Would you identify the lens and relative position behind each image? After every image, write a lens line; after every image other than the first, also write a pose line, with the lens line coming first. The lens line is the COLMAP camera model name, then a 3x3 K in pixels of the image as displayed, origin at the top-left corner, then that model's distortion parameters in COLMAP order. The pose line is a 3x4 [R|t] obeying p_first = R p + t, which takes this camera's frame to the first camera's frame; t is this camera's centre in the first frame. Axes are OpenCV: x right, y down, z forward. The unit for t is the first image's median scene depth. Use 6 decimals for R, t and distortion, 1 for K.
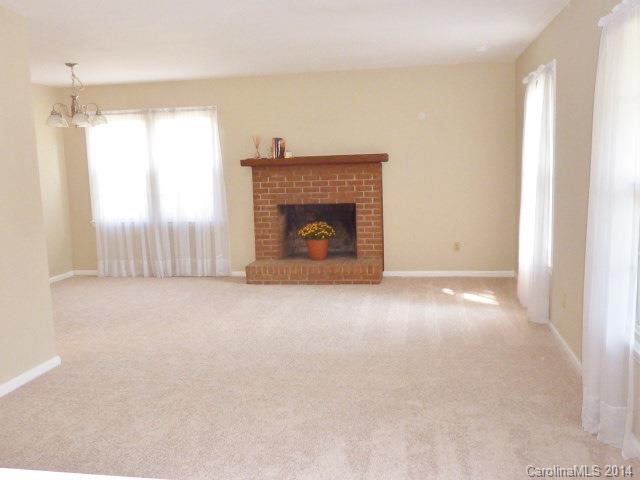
lens RADIAL K [[622.7, 0, 320.0], [0, 622.7, 240.0], [0, 0, 1]] dist [-0.006250, -0.003280]
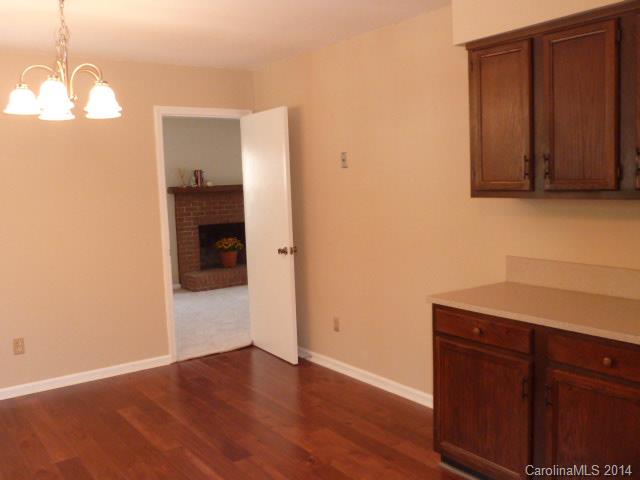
lens RADIAL K [[622.7, 0, 320.0], [0, 622.7, 240.0], [0, 0, 1]] dist [-0.006250, -0.003280]
pose [[0.703357, -0.056801, 0.708563, -0.757790], [0.110920, 0.993362, -0.030474, 0.034327], [-0.702129, 0.100028, 0.704989, -0.011948]]
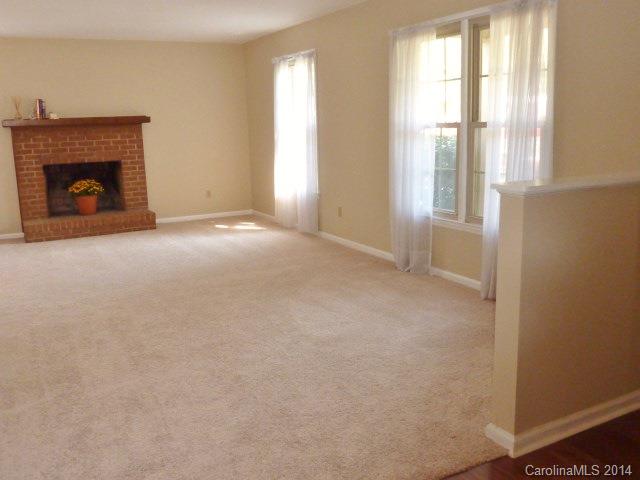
lens RADIAL K [[622.7, 0, 320.0], [0, 622.7, 240.0], [0, 0, 1]] dist [-0.006250, -0.003280]
pose [[0.797948, -0.108113, 0.592951, -0.326759], [0.082184, 0.994109, 0.070659, 0.032133], [-0.597097, -0.007651, 0.802132, -0.104089]]
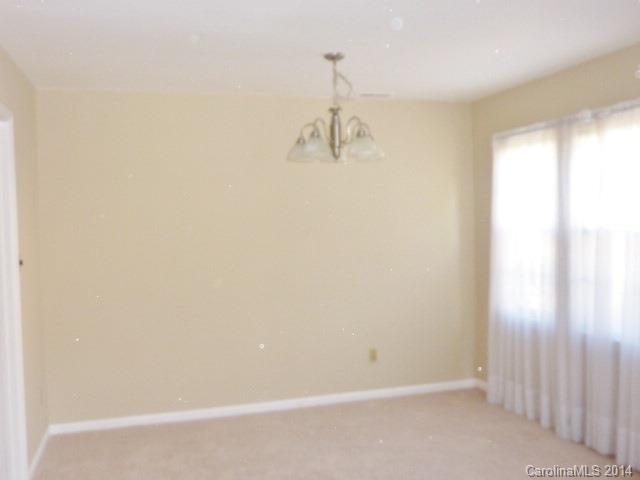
lens RADIAL K [[616.2, 0, 320.0], [0, 616.2, 240.0], [0, 0, 1]] dist [0.098142, -0.253293]
pose [[0.465825, 0.046471, -0.883656, 0.106334], [-0.103129, 0.994666, -0.002056, -0.085262], [0.878847, 0.092089, 0.468132, 0.592265]]
